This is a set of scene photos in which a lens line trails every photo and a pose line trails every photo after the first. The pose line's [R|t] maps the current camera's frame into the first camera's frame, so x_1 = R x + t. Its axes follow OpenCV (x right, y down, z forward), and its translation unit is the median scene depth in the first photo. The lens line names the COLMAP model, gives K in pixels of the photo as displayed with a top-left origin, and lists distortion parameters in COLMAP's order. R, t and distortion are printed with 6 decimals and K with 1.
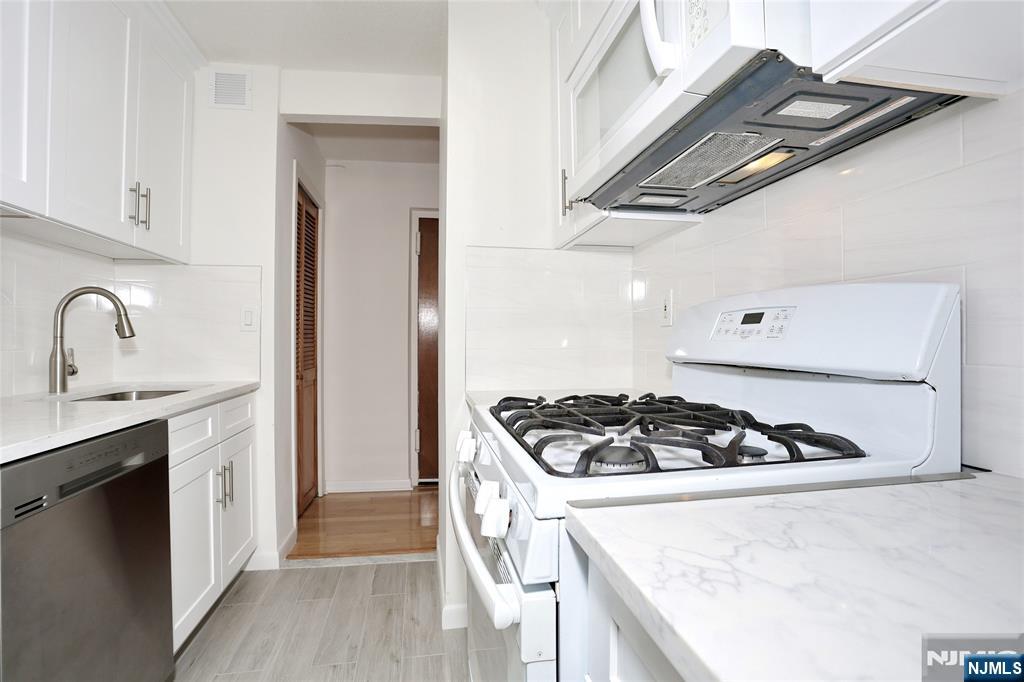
lens RADIAL K [[503.7, 0, 513.2], [0, 503.7, 341.9], [0, 0, 1]] dist [-0.035346, 0.000886]
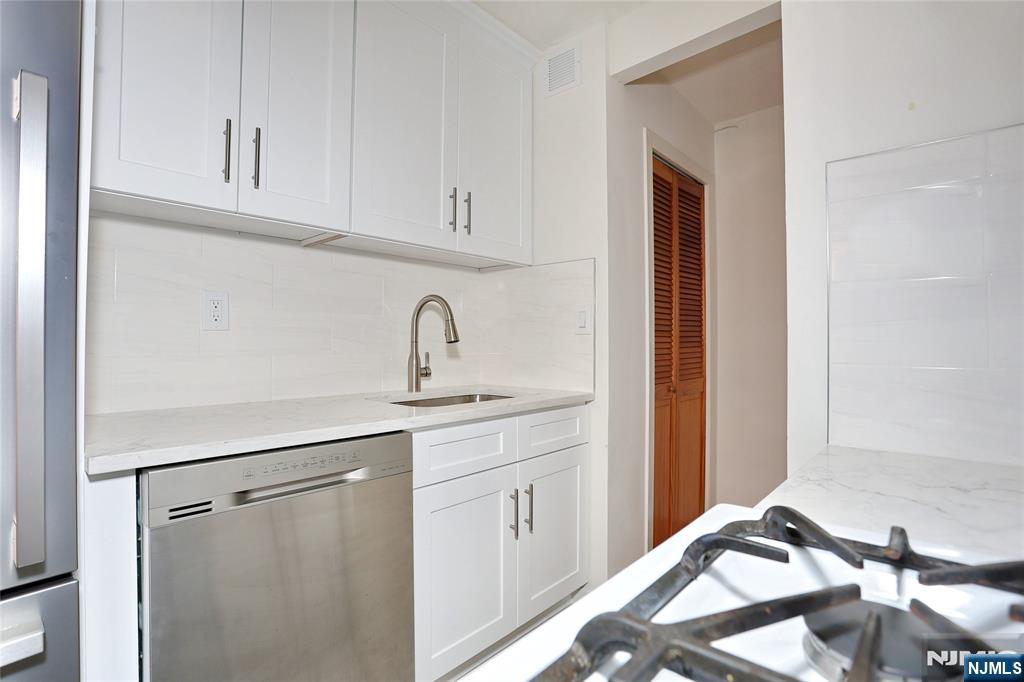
lens RADIAL K [[503.7, 0, 509.9], [0, 503.7, 338.3], [0, 0, 1]] dist [-0.035346, 0.000886]
pose [[0.615807, -0.012964, -0.787791, 0.108051], [-0.001253, 0.999847, -0.017433, 0.001156], [0.787896, 0.011723, 0.615697, 0.440707]]
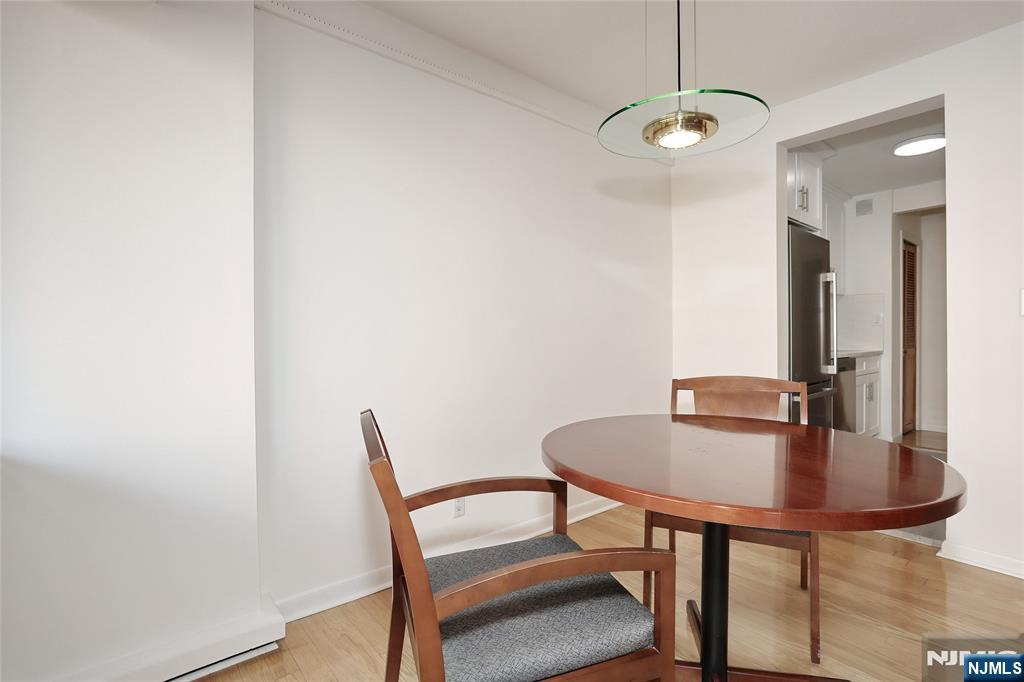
lens RADIAL K [[503.7, 0, 514.6], [0, 503.7, 341.9], [0, 0, 1]] dist [-0.035346, 0.000886]
pose [[0.491181, 0.006853, -0.871031, 0.615003], [0.000630, 0.999966, 0.008223, 0.034494], [0.871057, -0.004587, 0.491160, -1.575656]]
